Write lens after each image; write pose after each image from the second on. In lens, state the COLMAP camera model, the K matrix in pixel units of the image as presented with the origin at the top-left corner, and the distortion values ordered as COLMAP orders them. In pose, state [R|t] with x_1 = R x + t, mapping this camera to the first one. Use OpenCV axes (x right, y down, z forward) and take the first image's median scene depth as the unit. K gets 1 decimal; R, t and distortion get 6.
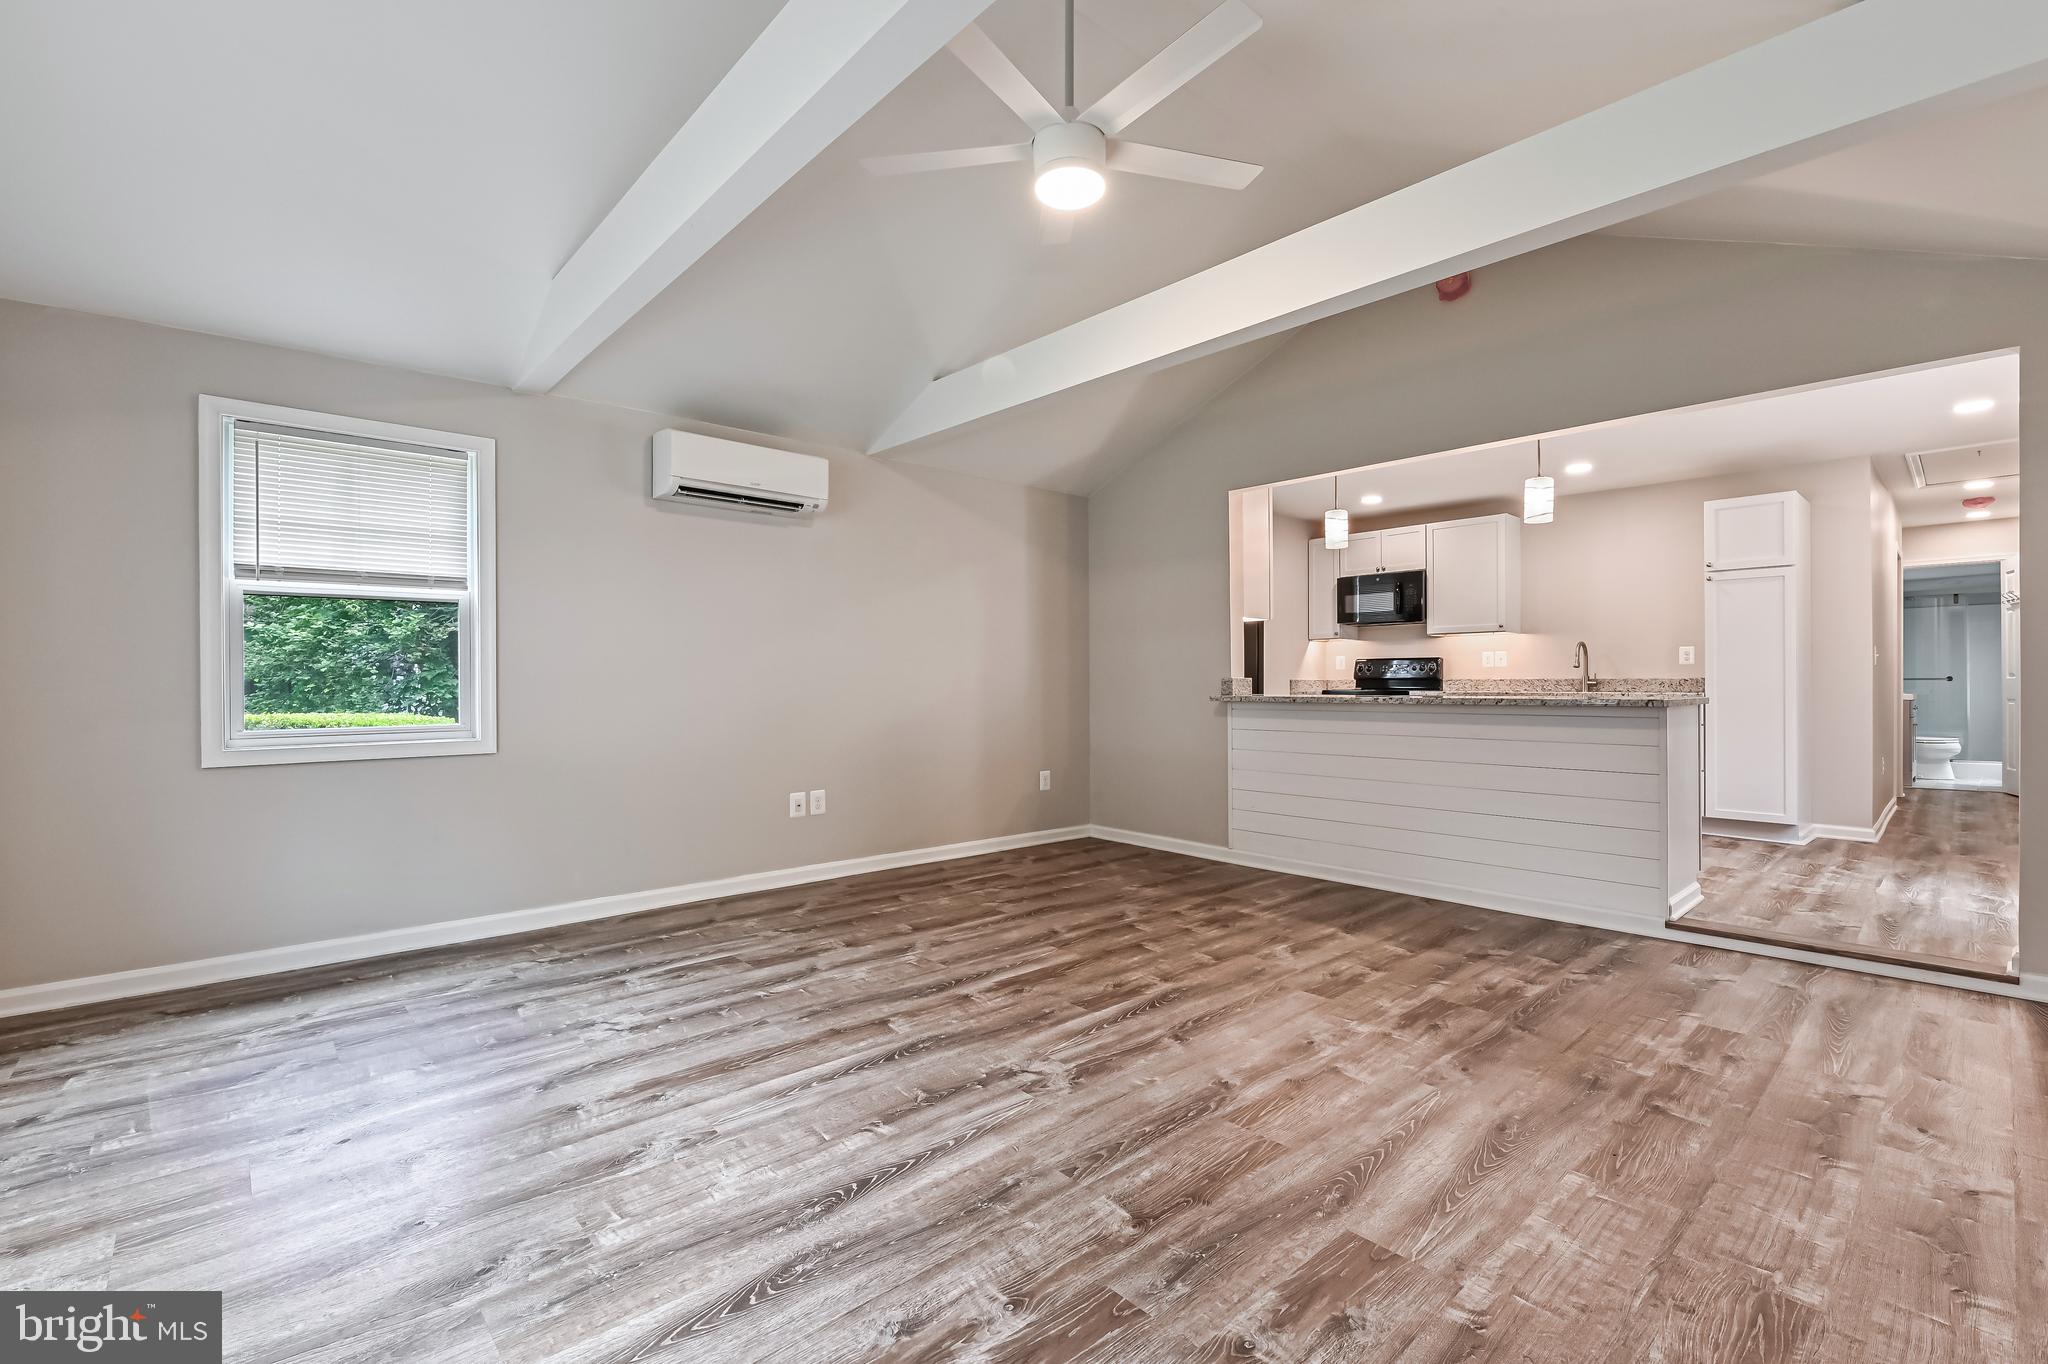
lens RADIAL K [[891.0, 0, 1027.2], [0, 891.0, 679.2], [0, 0, 1]] dist [-0.005968, -0.000900]
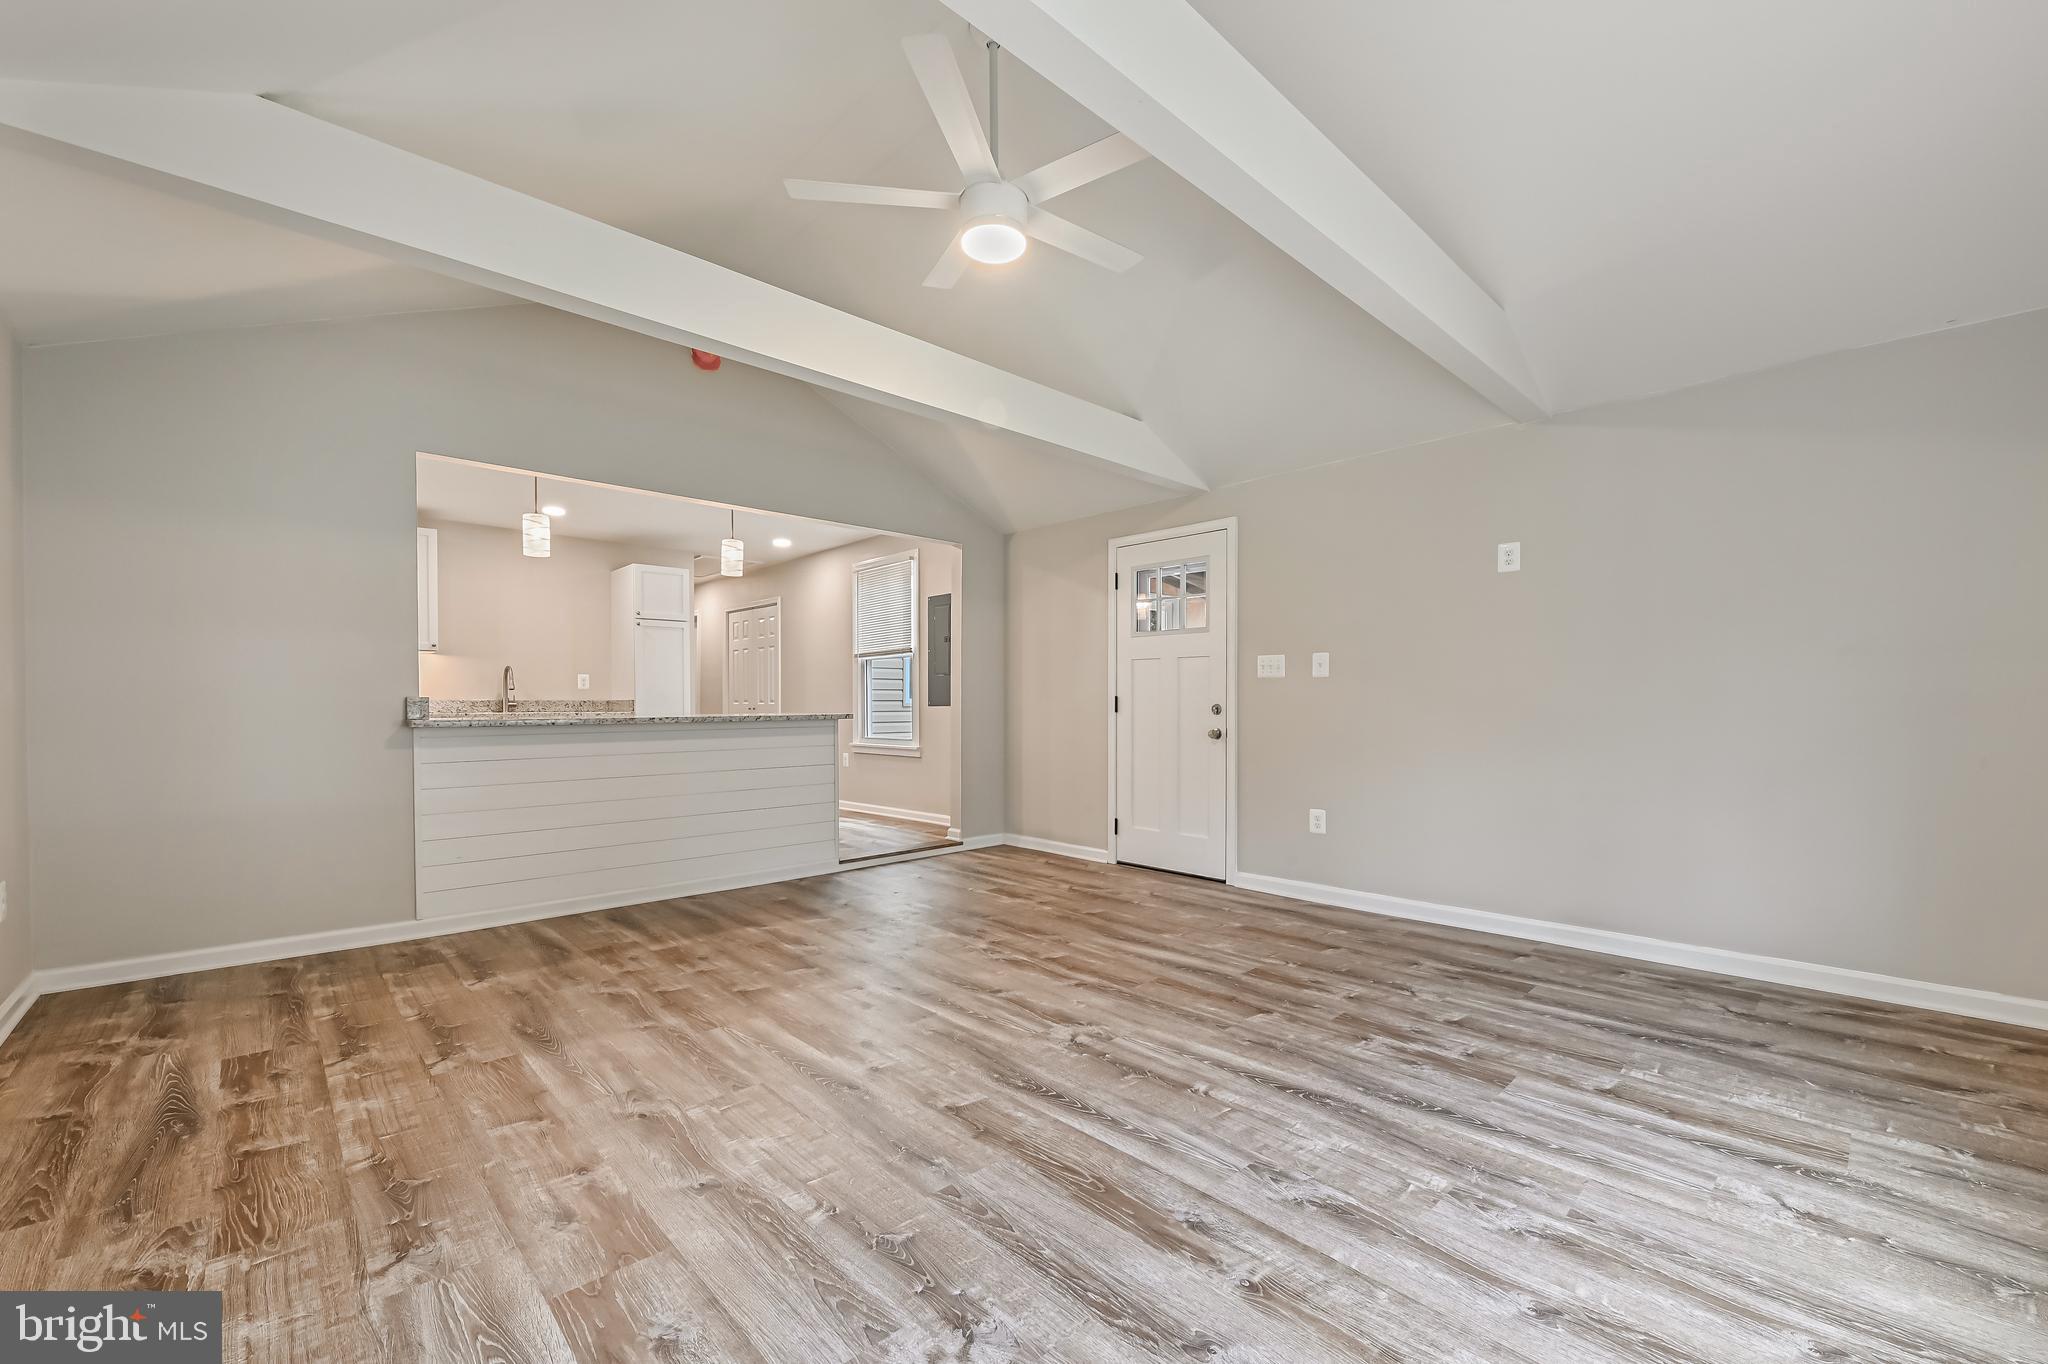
lens RADIAL K [[819.1, 0, 1009.2], [0, 819.1, 744.1], [0, 0, 1]] dist [-0.002744, -0.001796]
pose [[-0.003920, -0.048389, 0.998821, -0.909071], [-0.004176, 0.998821, 0.048373, 0.004145], [-0.999984, -0.003982, -0.004118, 0.944027]]
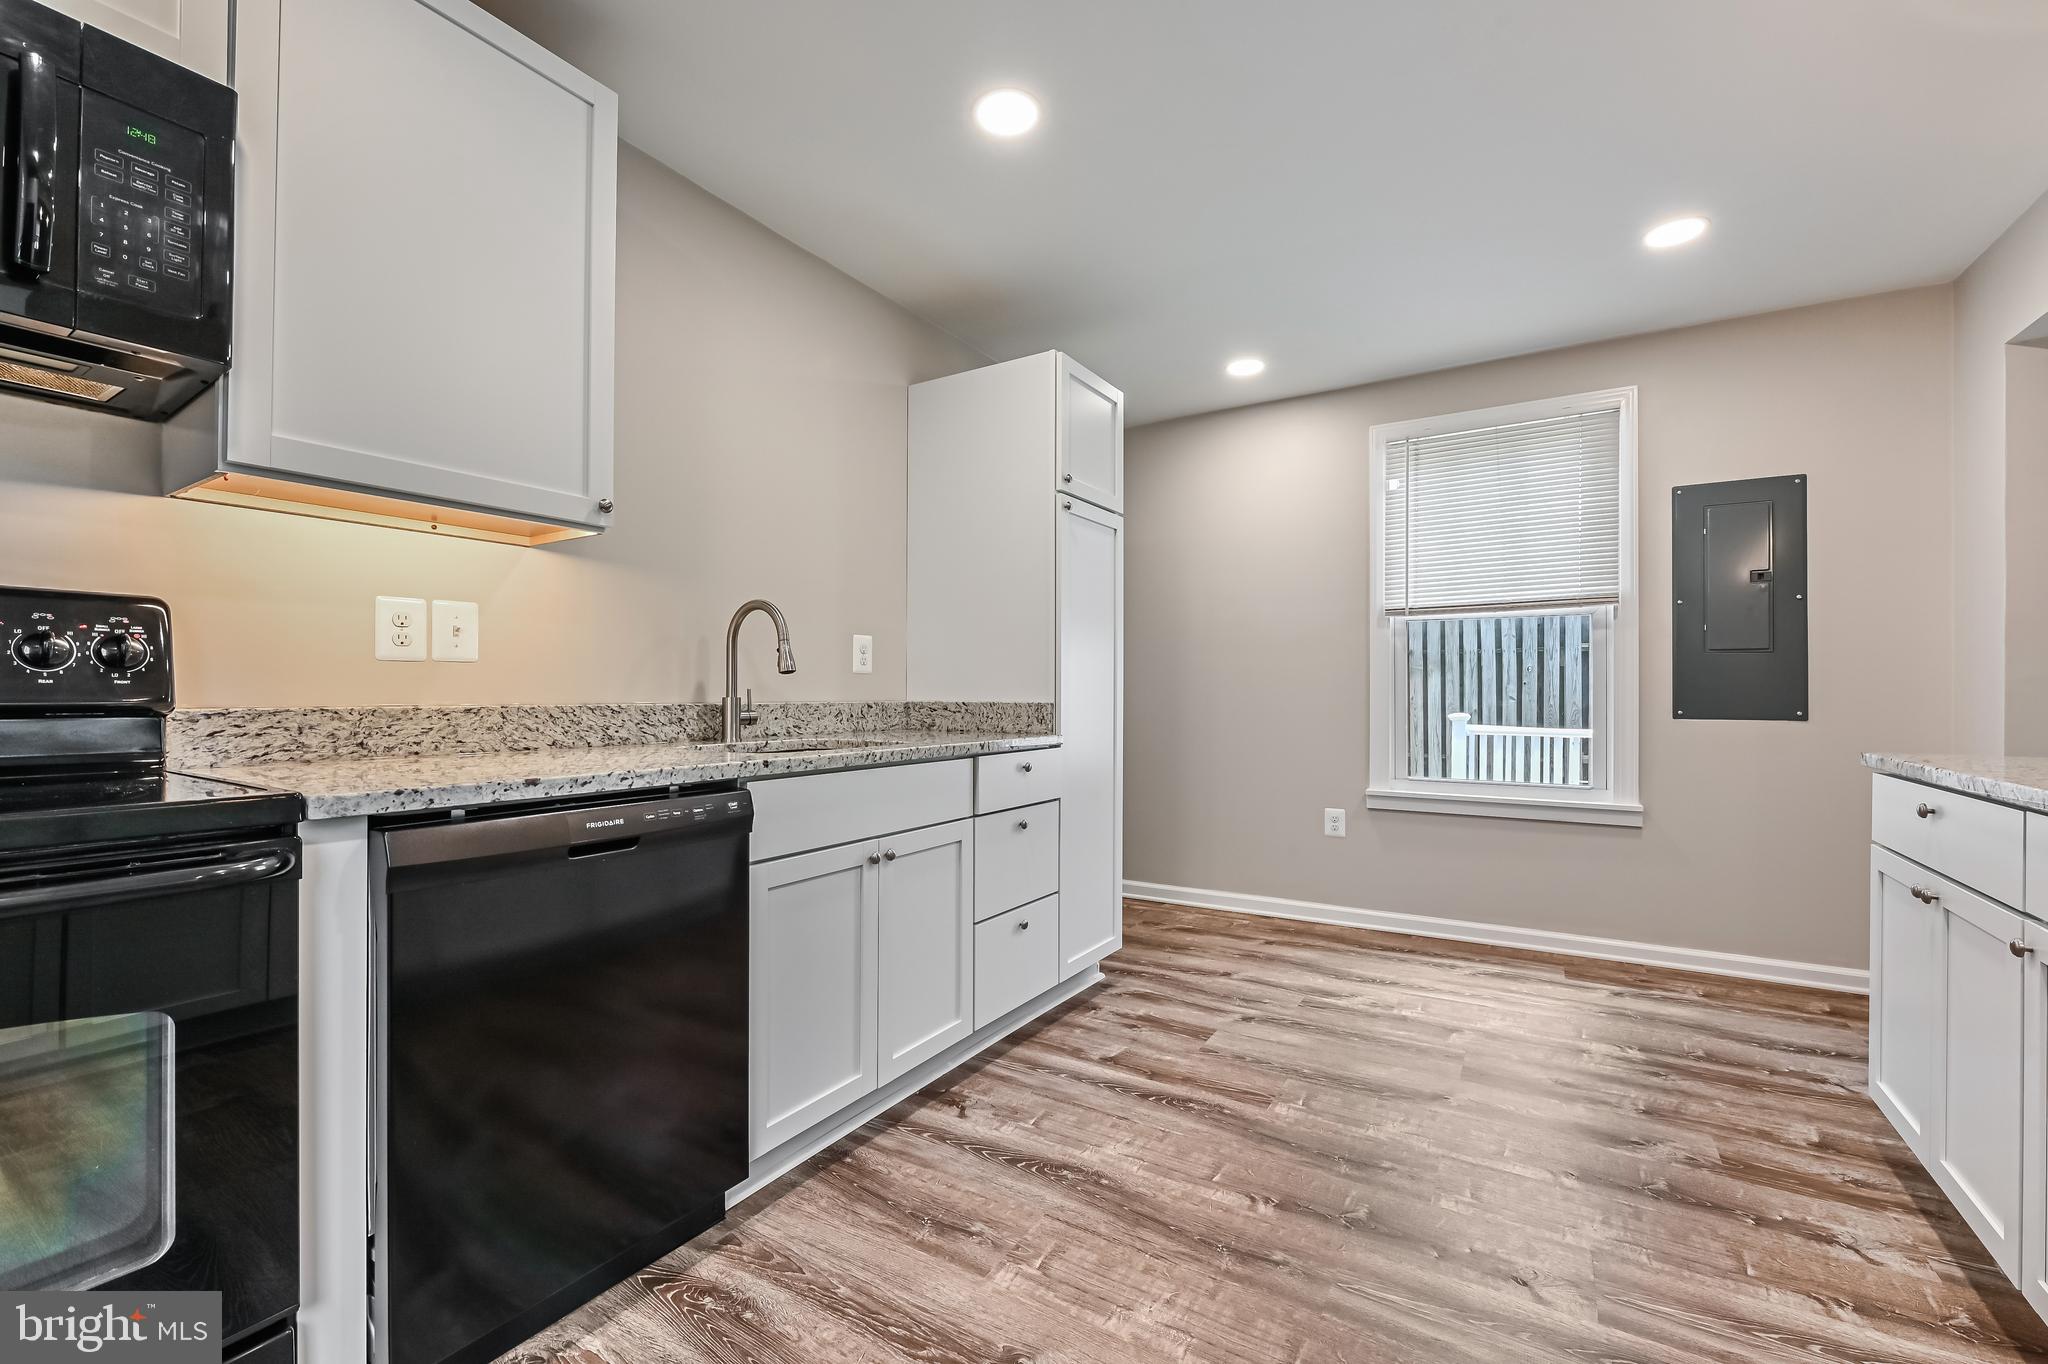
lens RADIAL K [[840.6, 0, 1033.2], [0, 840.6, 685.8], [0, 0, 1]] dist [-0.006317, -0.001589]
pose [[-0.269624, 0.007764, 0.962934, 0.654400], [-0.009688, 0.999895, -0.010775, -0.014003], [-0.962917, -0.012234, -0.269520, 2.360043]]
